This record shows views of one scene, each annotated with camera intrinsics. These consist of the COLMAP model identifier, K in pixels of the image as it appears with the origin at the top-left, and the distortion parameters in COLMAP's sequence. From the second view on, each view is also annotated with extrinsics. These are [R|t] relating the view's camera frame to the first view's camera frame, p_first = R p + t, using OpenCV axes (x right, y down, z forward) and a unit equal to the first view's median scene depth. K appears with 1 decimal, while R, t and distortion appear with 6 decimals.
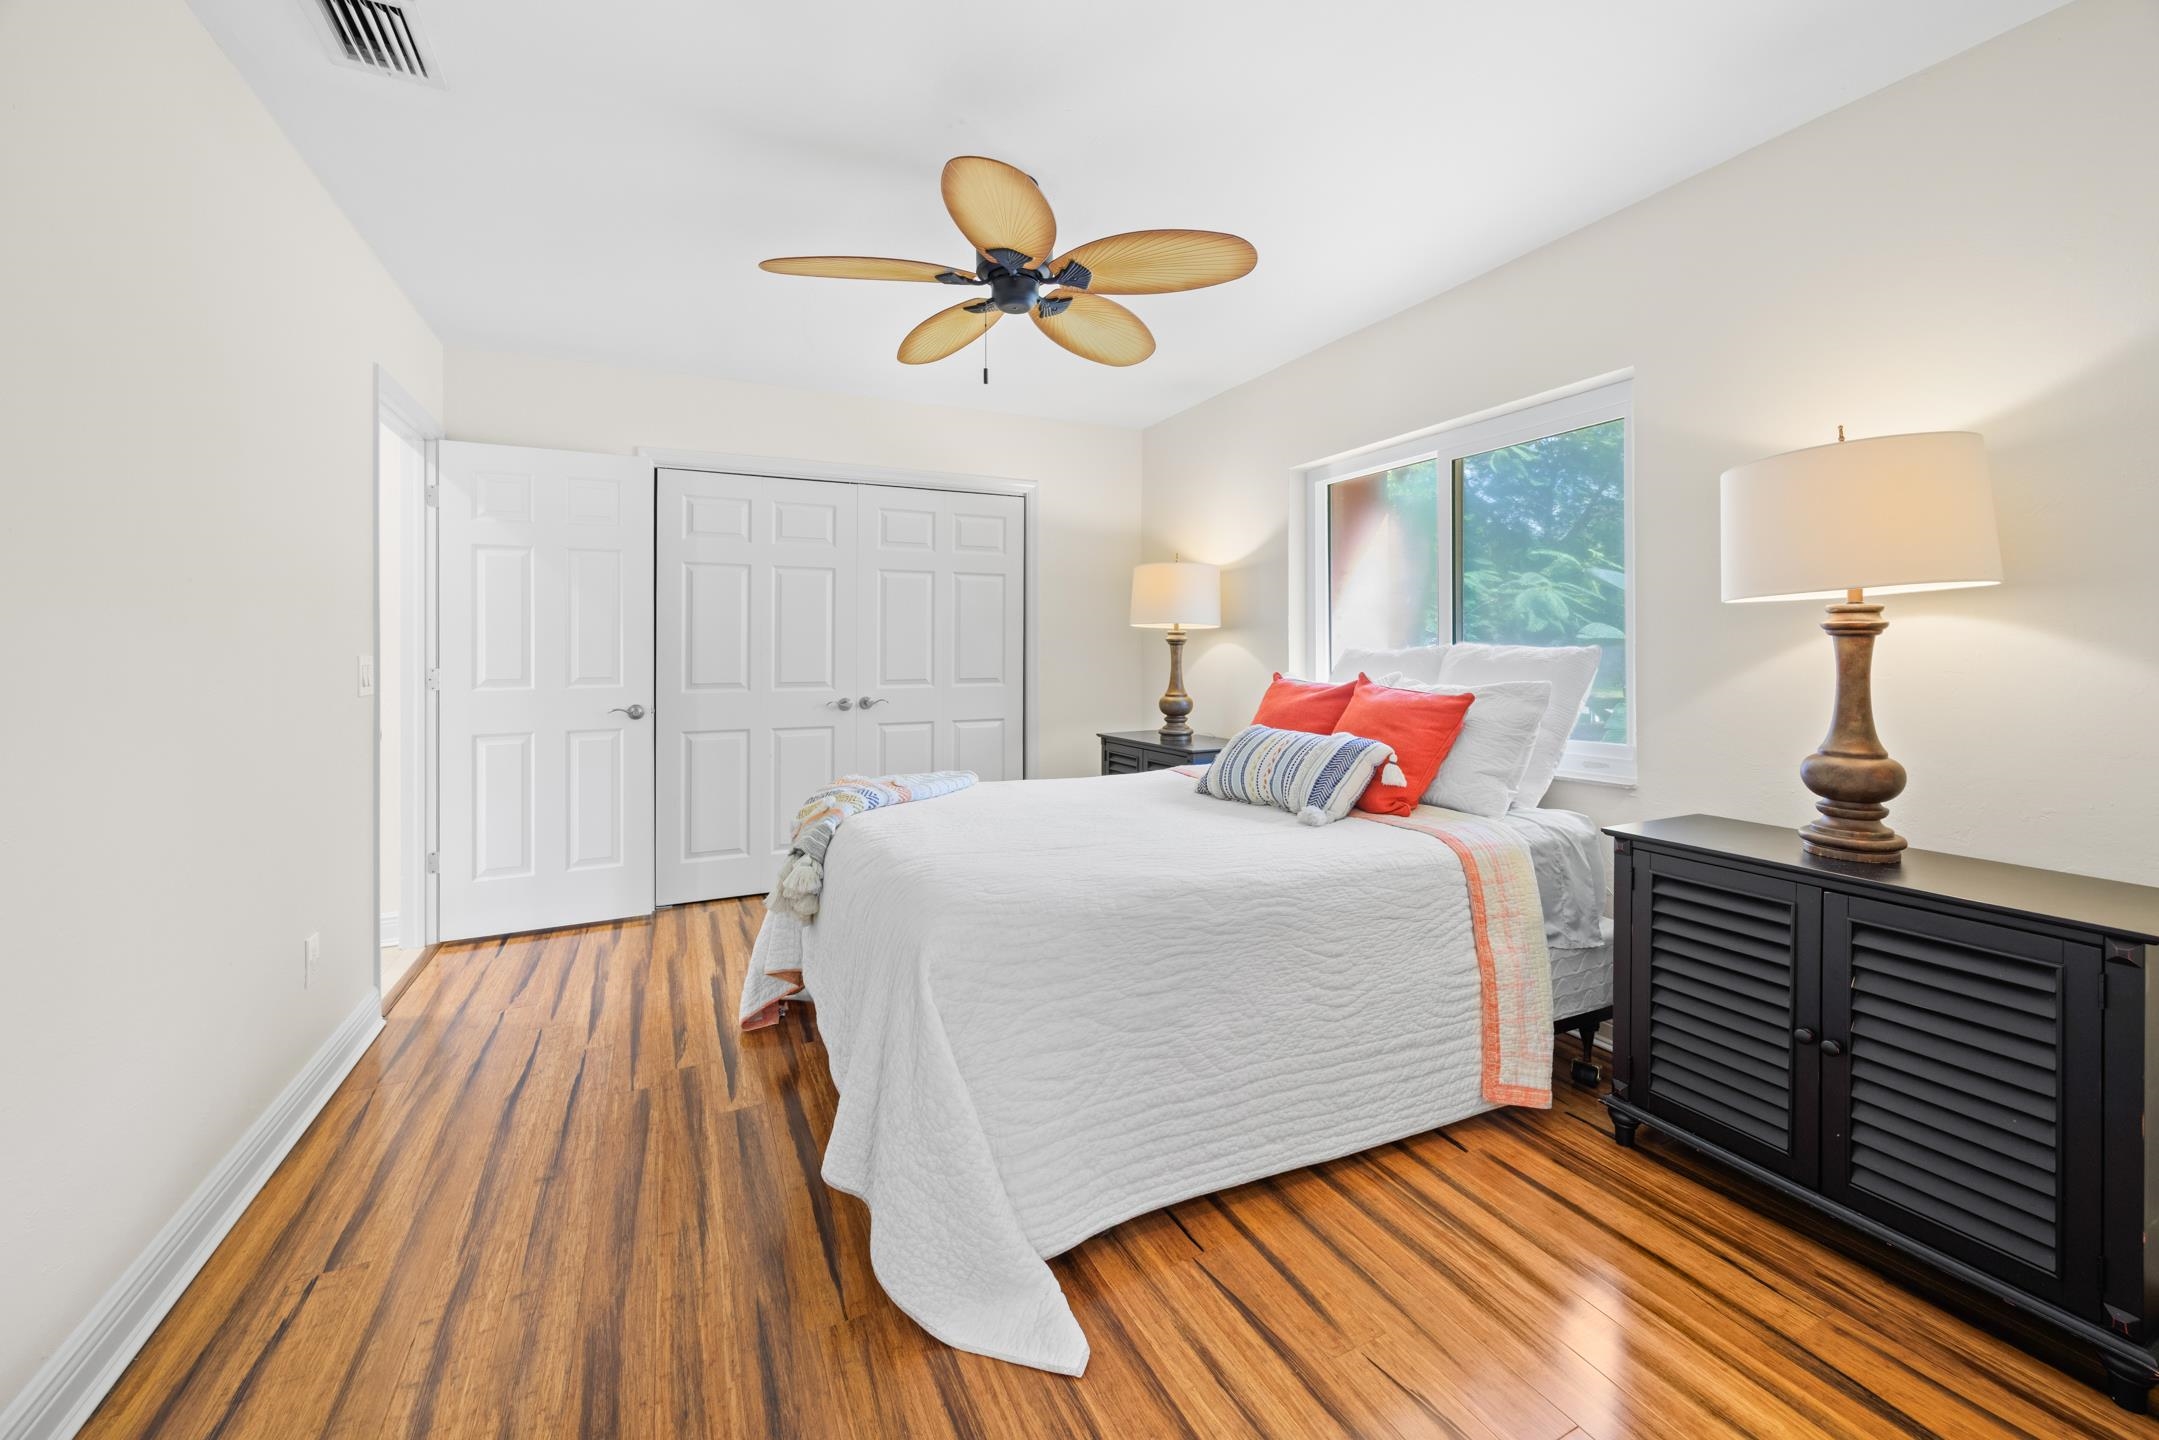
lens RADIAL K [[864.5, 0, 1106.4], [0, 864.5, 639.5], [0, 0, 1]] dist [-0.001706, 0.000294]
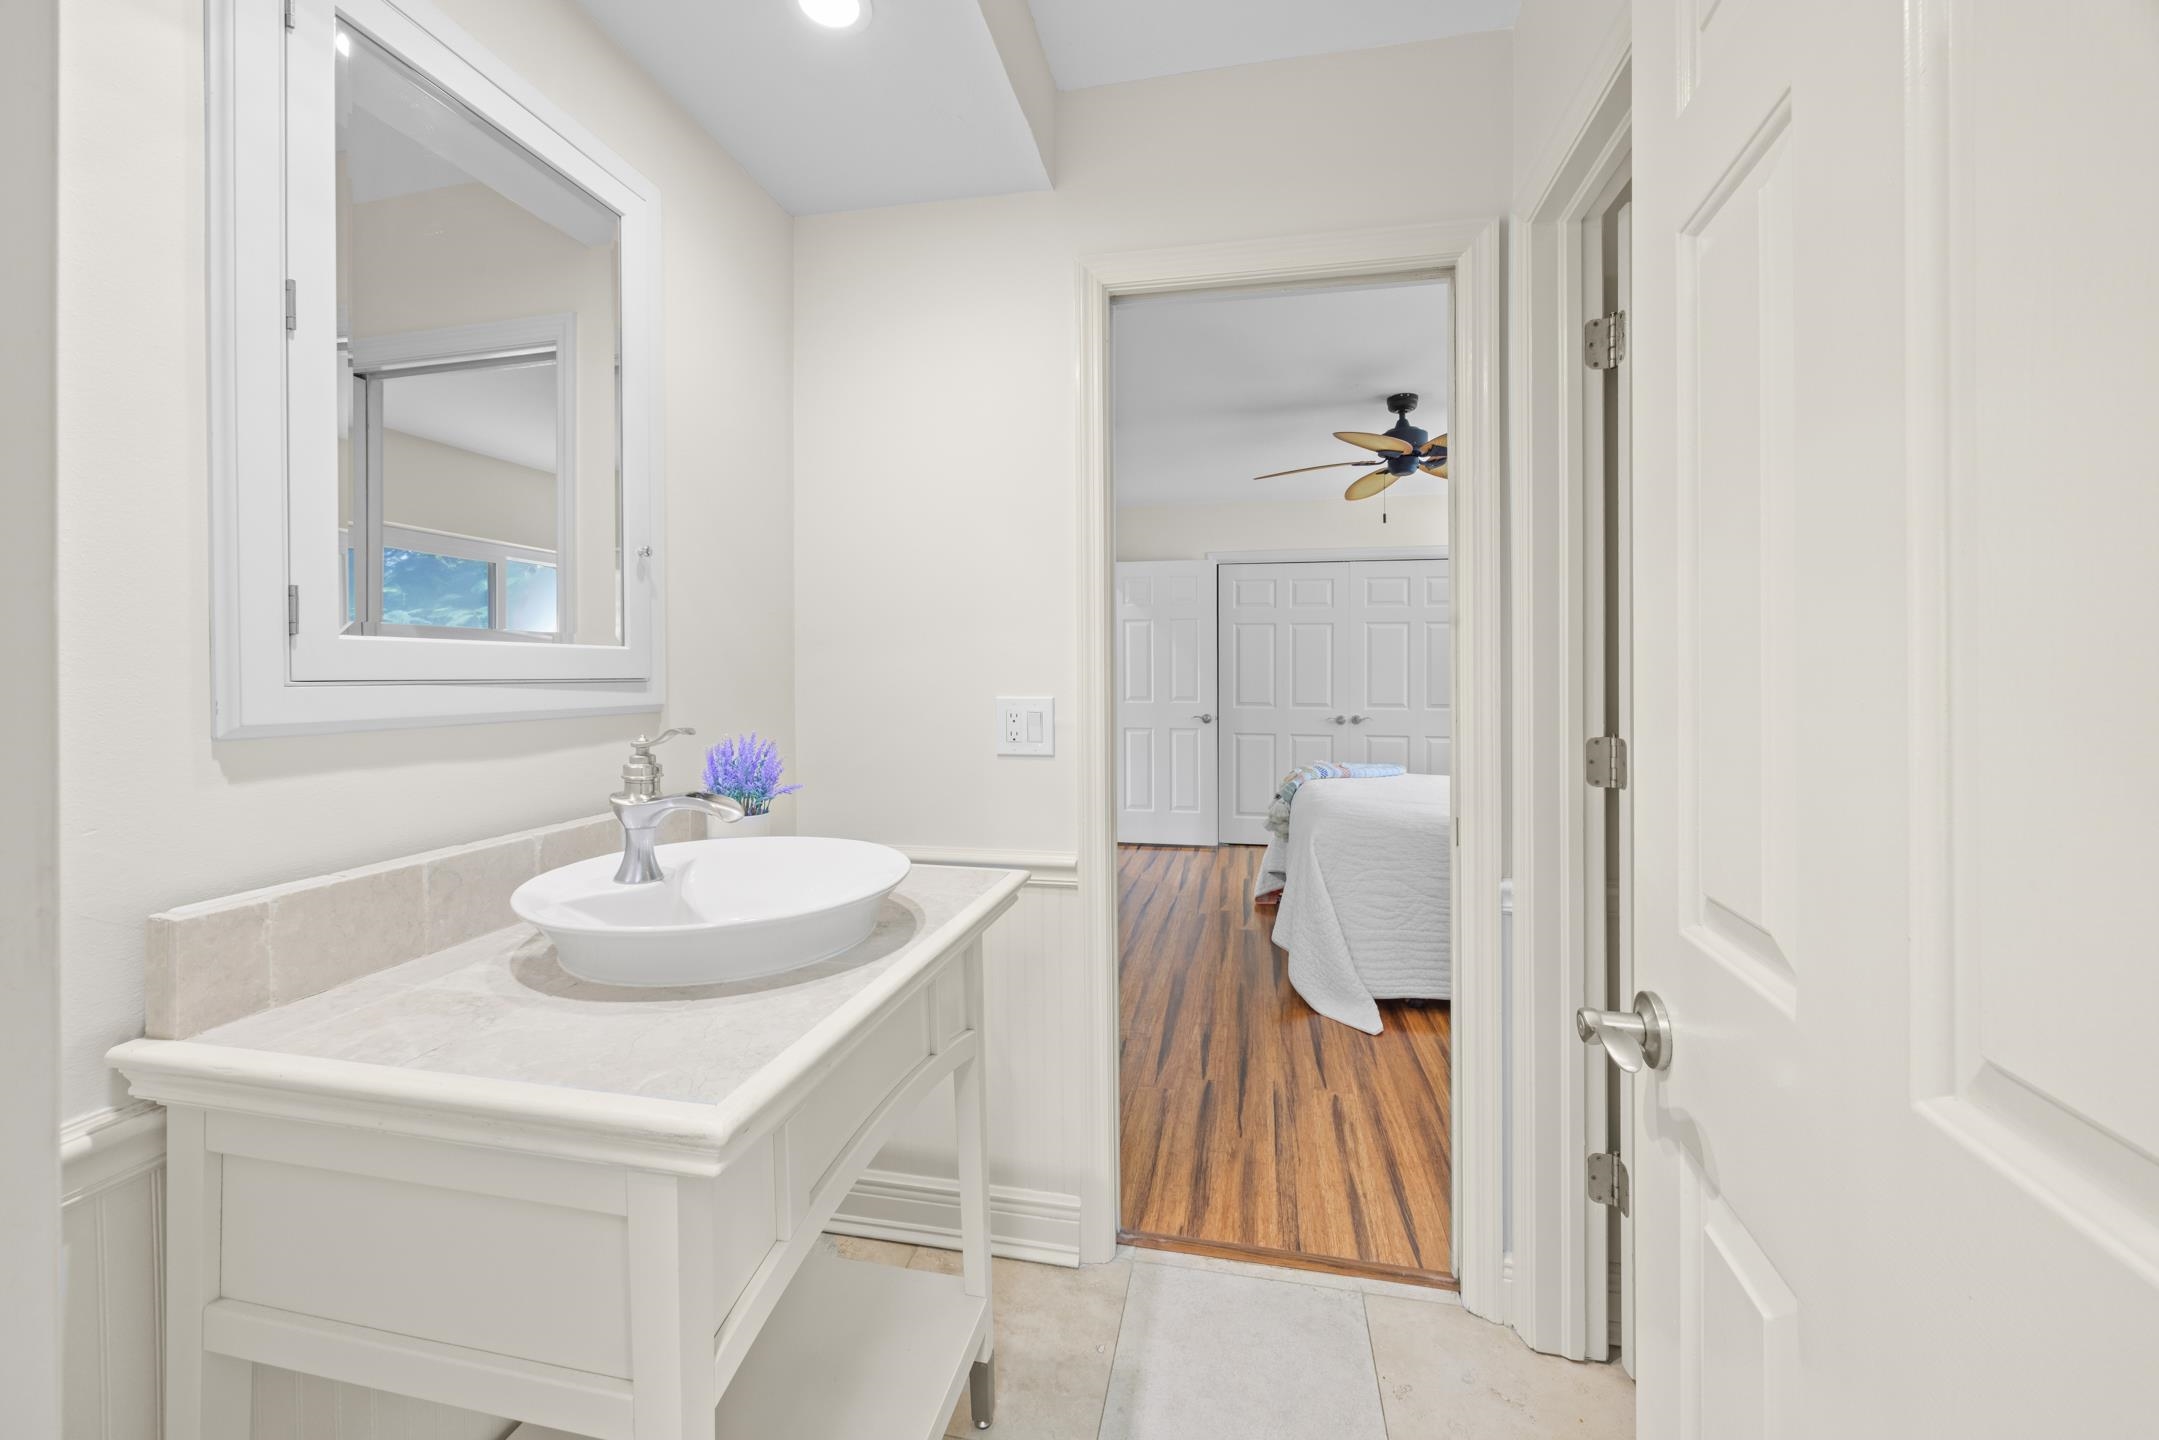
lens RADIAL K [[864.5, 0, 1056.7], [0, 864.5, 661.4], [0, 0, 1]] dist [-0.001706, 0.000294]
pose [[0.768194, -0.003765, -0.640206, 0.388576], [0.002160, 0.999992, -0.003290, -0.025417], [0.640213, 0.001144, 0.768196, -0.593969]]
